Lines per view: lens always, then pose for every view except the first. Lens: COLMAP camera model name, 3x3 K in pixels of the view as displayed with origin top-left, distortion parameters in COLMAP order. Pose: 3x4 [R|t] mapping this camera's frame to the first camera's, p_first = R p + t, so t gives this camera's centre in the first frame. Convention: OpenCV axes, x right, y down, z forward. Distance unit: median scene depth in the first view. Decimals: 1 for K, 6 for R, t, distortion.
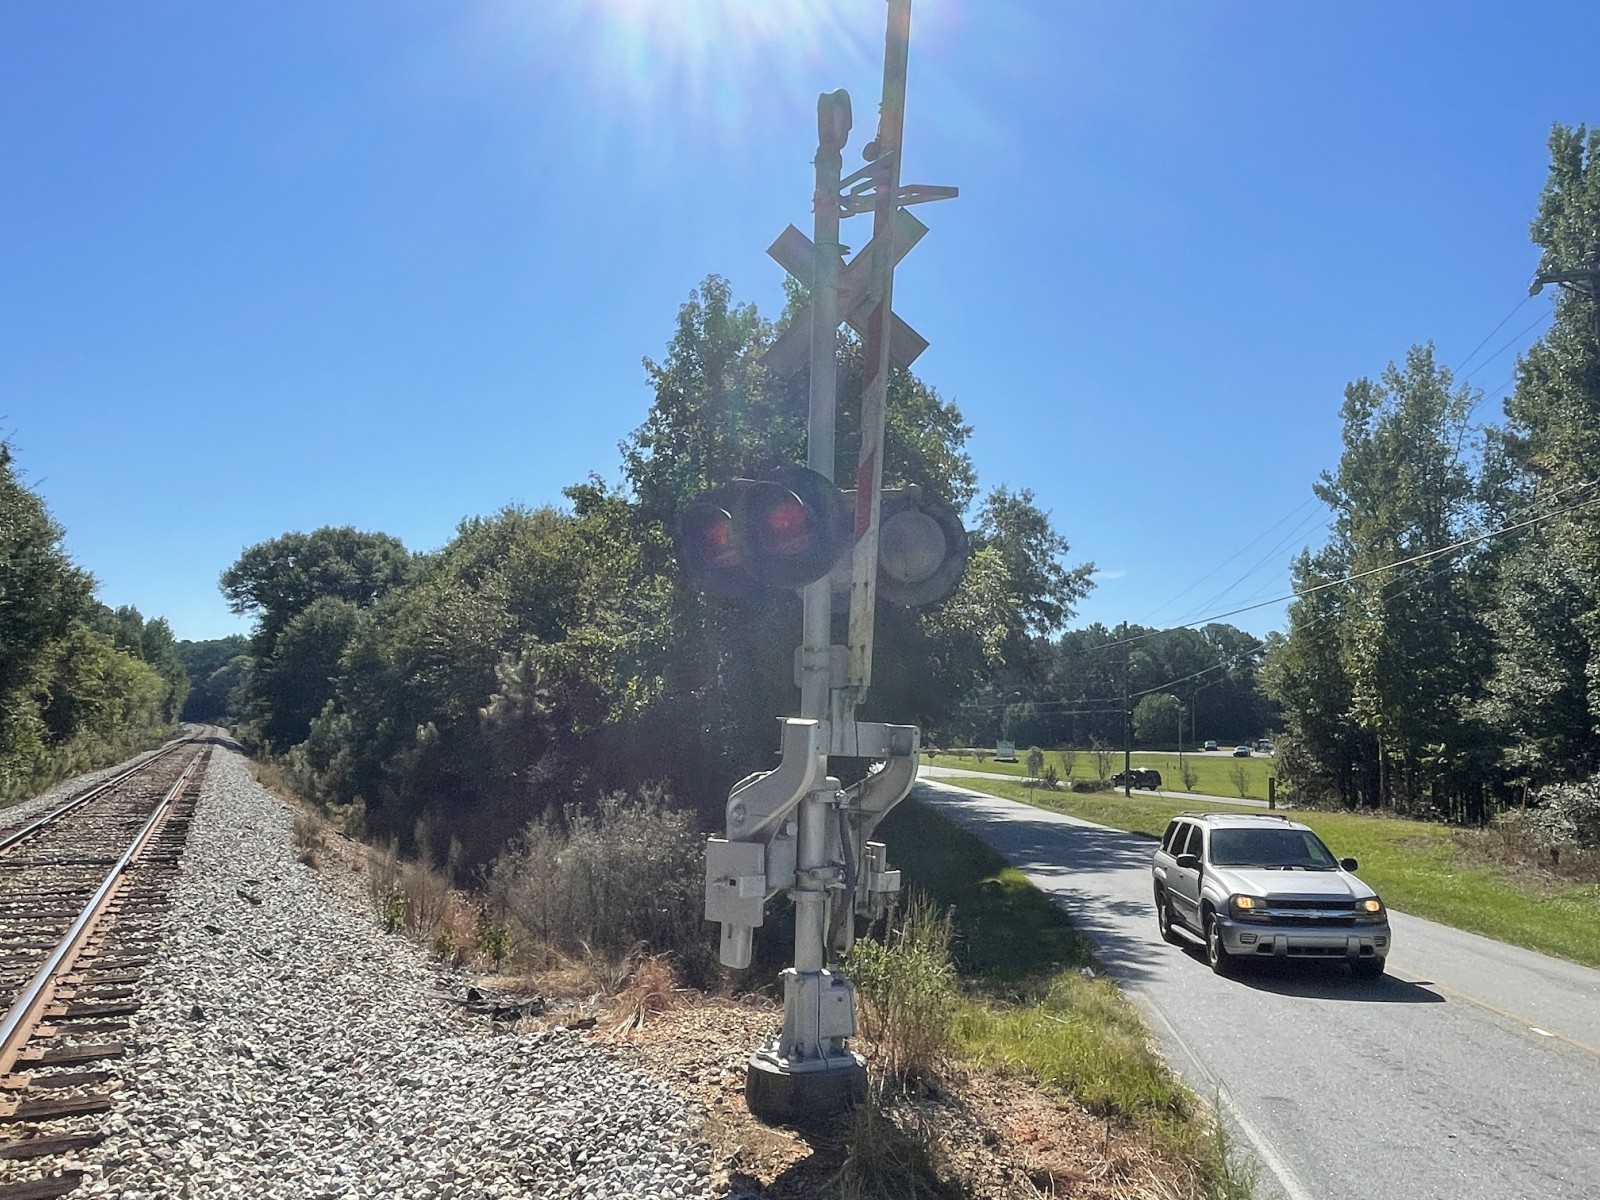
lens RADIAL K [[1130.9, 0, 810.8], [0, 1130.9, 600.4], [0, 0, 1]] dist [0.001091, -0.001984]
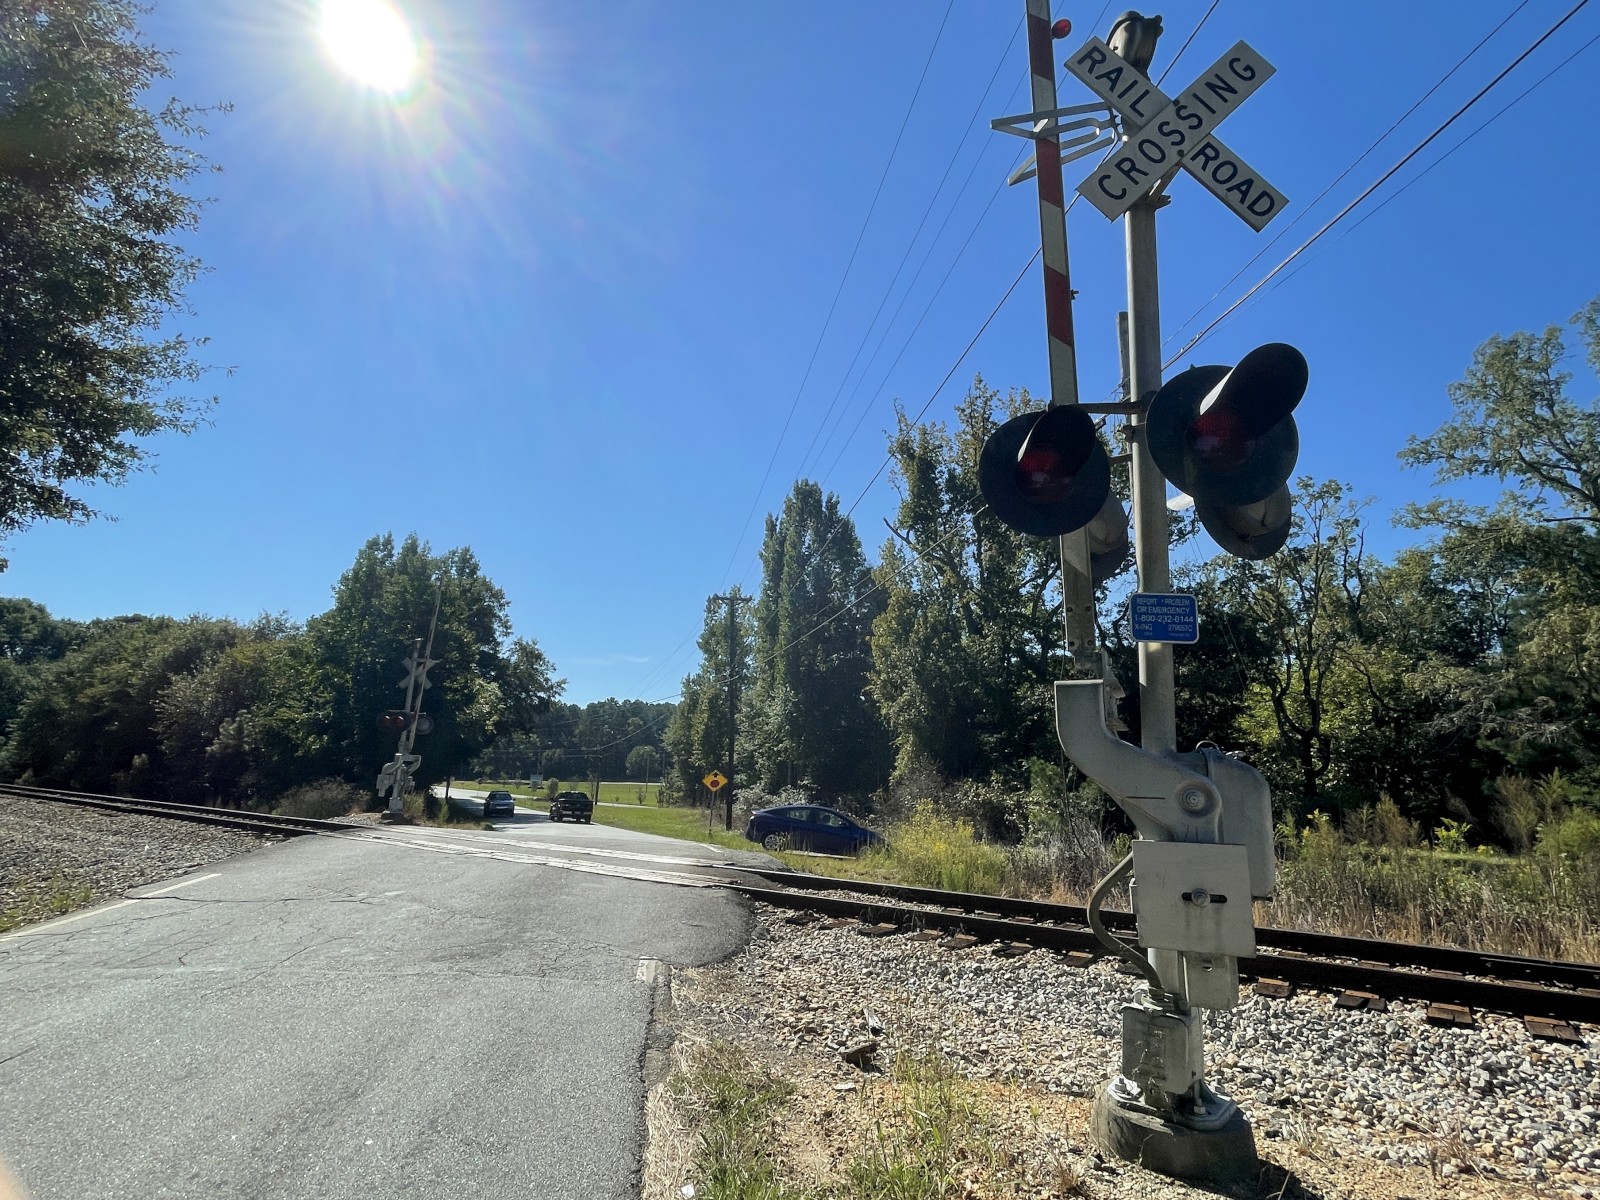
lens RADIAL K [[801.8, 0, 806.4], [0, 801.8, 596.3], [0, 0, 1]] dist [-0.003100, 0.000121]
pose [[0.892794, 0.105937, 0.437831, -0.006338], [-0.062129, 0.991623, -0.113241, -0.087099], [-0.446160, 0.073899, 0.891897, -0.879635]]
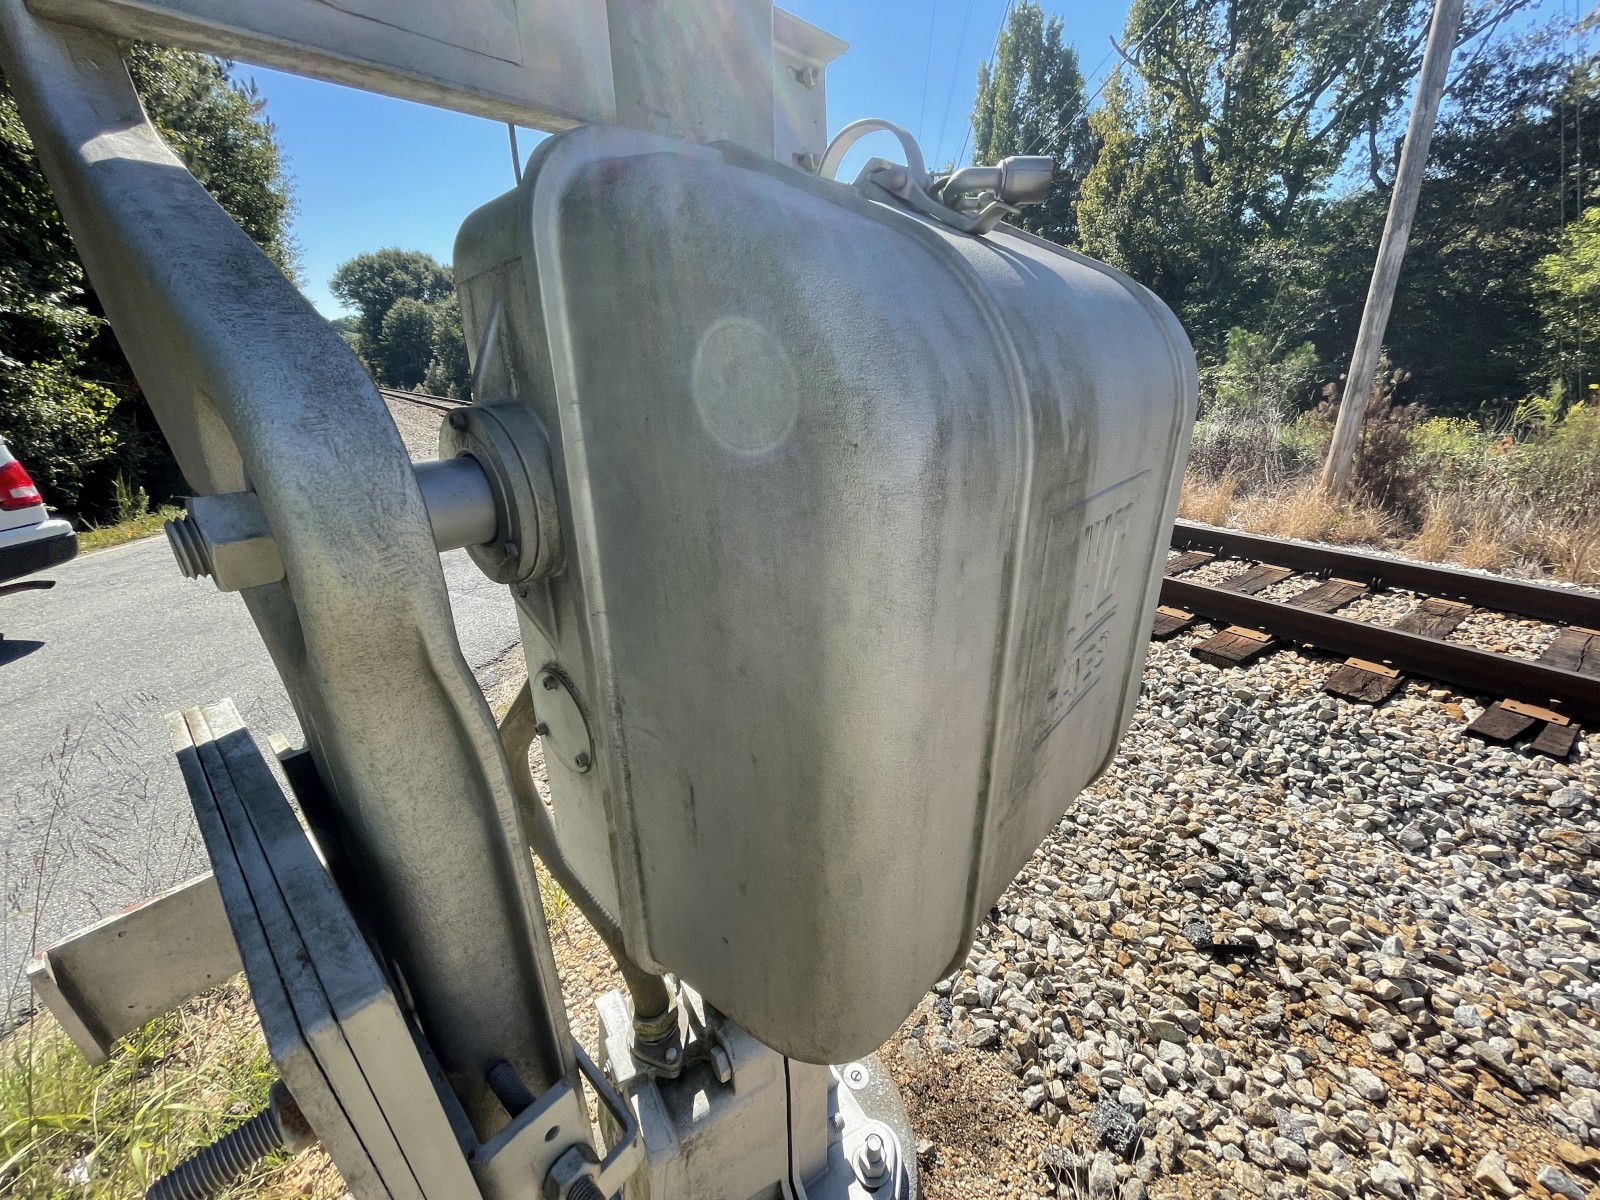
lens RADIAL K [[643.8, 0, 804.9], [0, 643.8, 595.6], [0, 0, 1]] dist [-0.004632, -0.000417]
pose [[0.988787, -0.082855, 0.124240, 0.136375], [0.019301, 0.895891, 0.443855, -0.076595], [-0.148081, -0.436480, 0.887444, -0.793585]]
